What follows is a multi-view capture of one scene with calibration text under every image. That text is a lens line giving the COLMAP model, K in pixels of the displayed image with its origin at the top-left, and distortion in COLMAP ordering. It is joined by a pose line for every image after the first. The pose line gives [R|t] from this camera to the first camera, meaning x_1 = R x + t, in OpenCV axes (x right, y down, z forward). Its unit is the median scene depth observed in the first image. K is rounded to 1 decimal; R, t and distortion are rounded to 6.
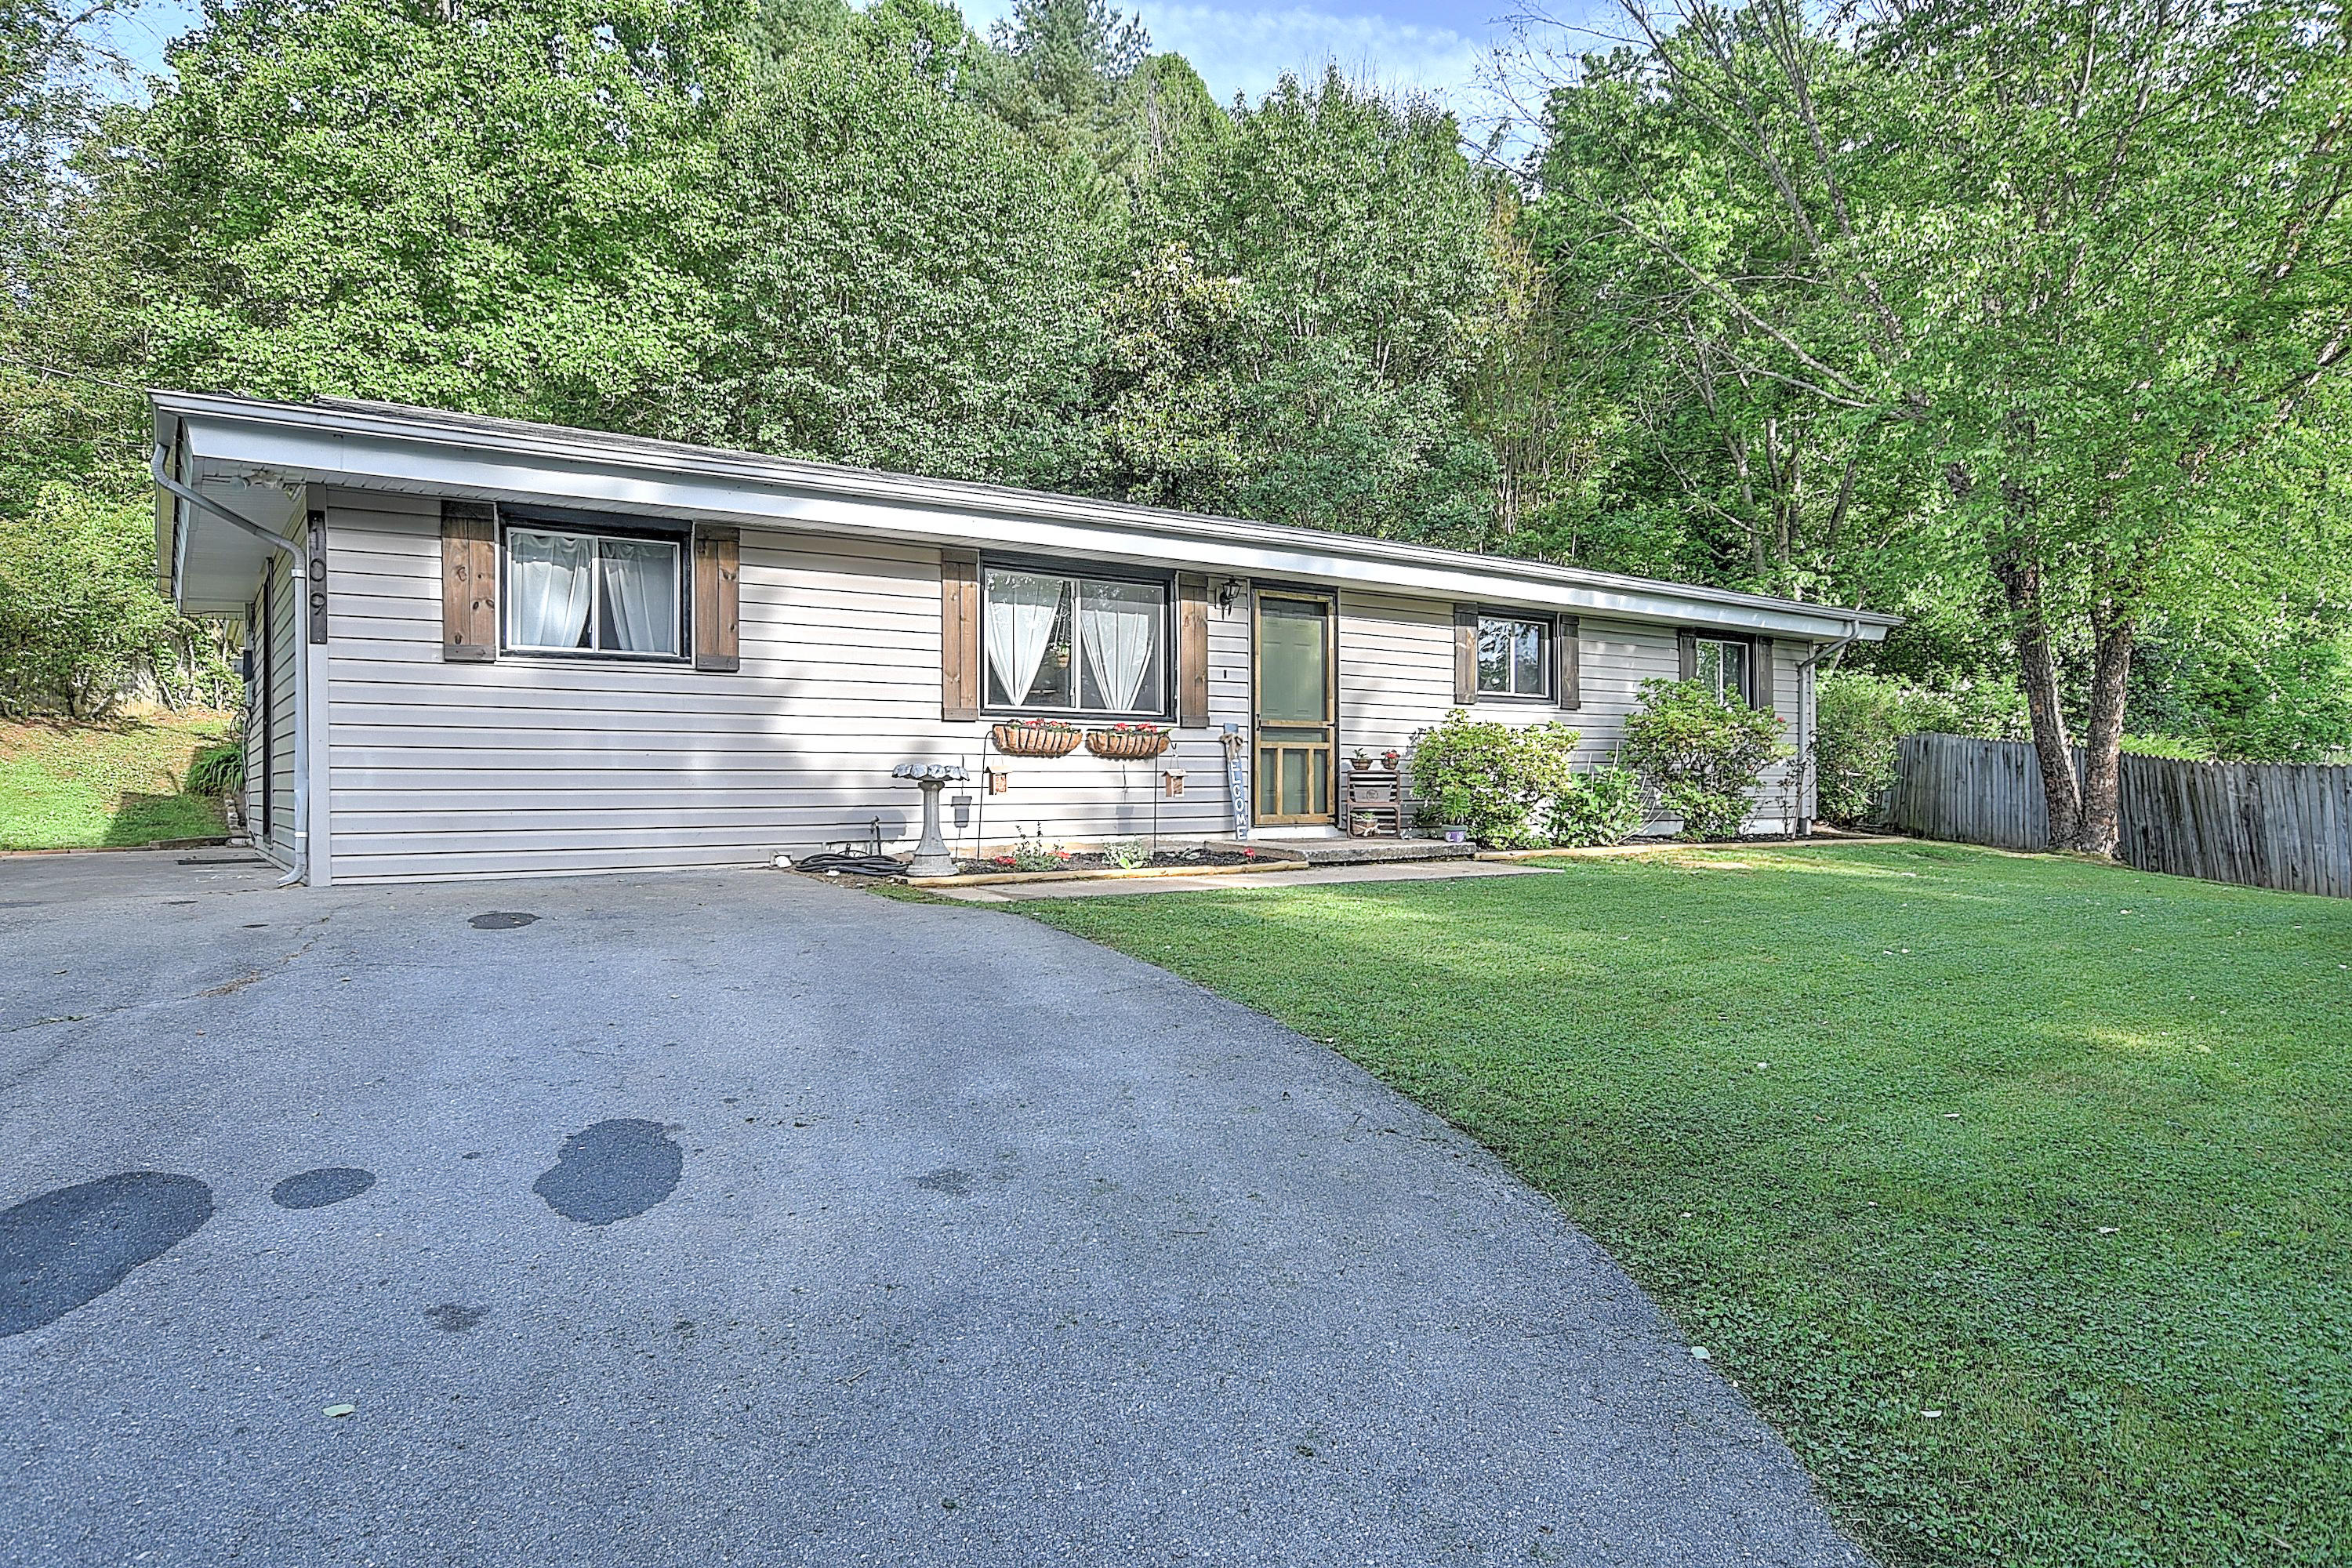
lens RADIAL K [[1404.2, 0, 1175.2], [0, 1404.2, 790.7], [0, 0, 1]] dist [-0.008324, -0.000199]
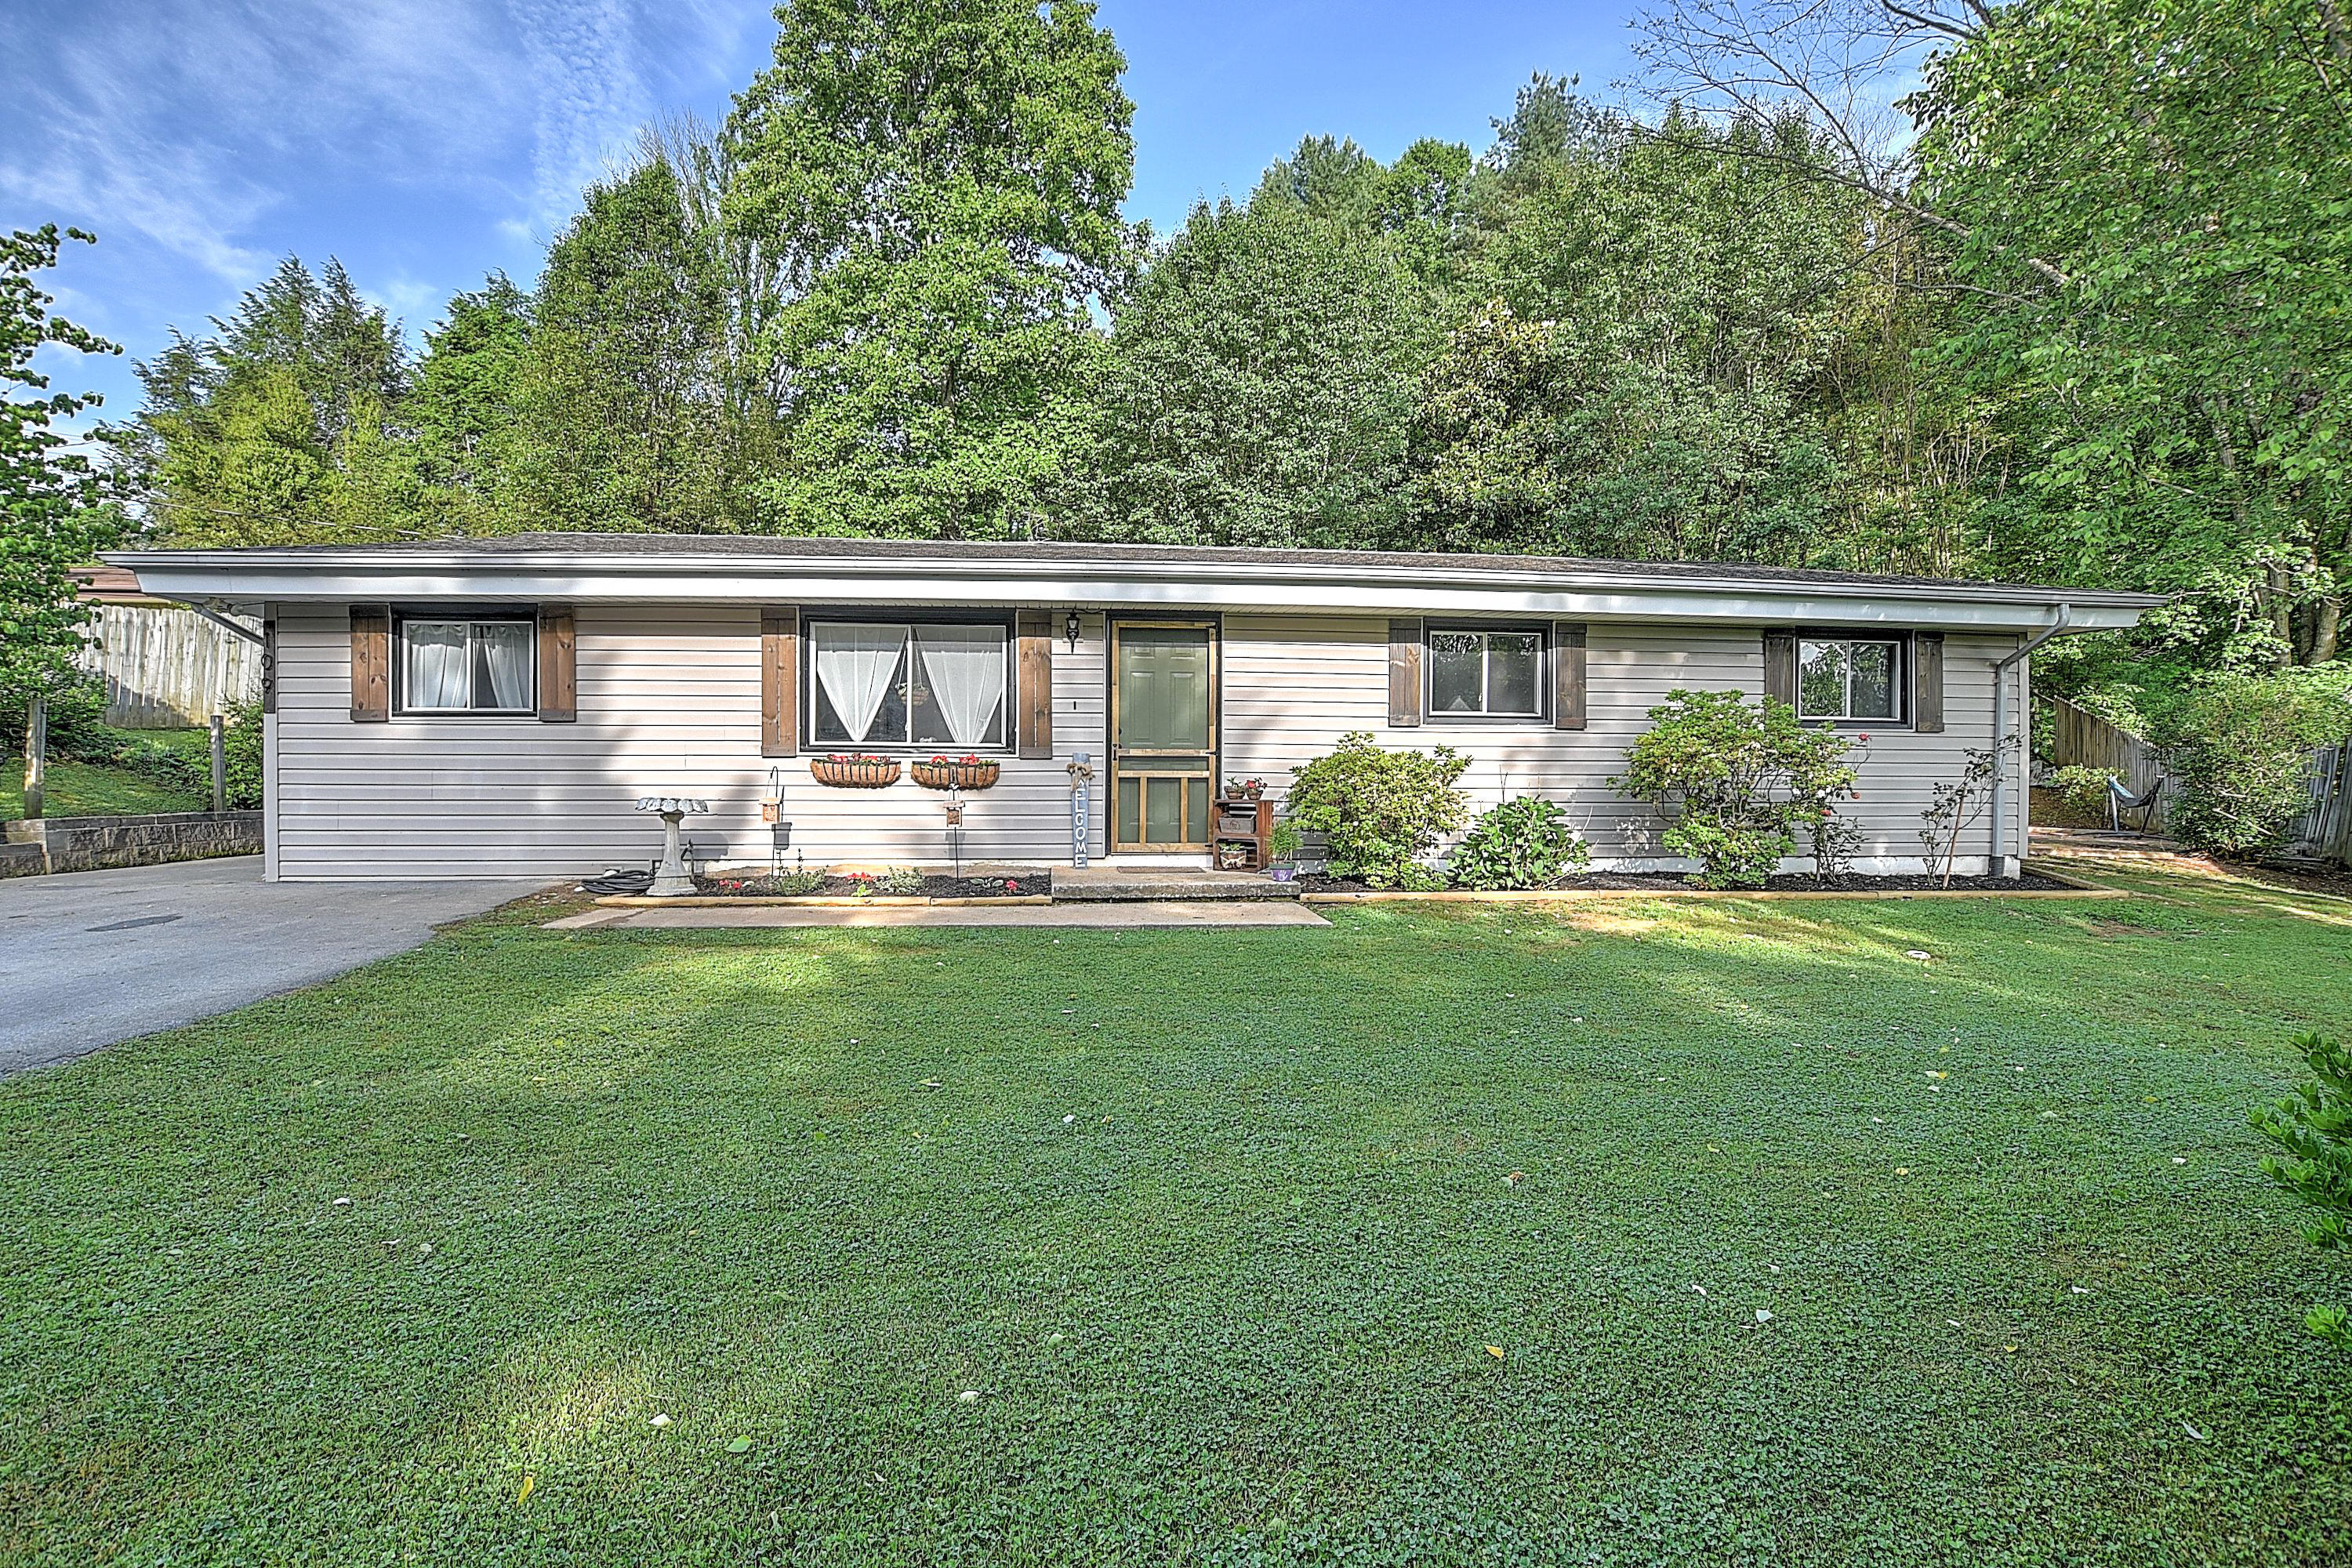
lens RADIAL K [[1080.2, 0, 1175.3], [0, 1080.2, 787.6], [0, 0, 1]] dist [-0.029090, 0.005096]
pose [[0.865876, 0.010023, -0.500157, 0.491445], [-0.007833, 0.999948, 0.006478, -0.028596], [0.500197, -0.001692, 0.865910, 0.348558]]
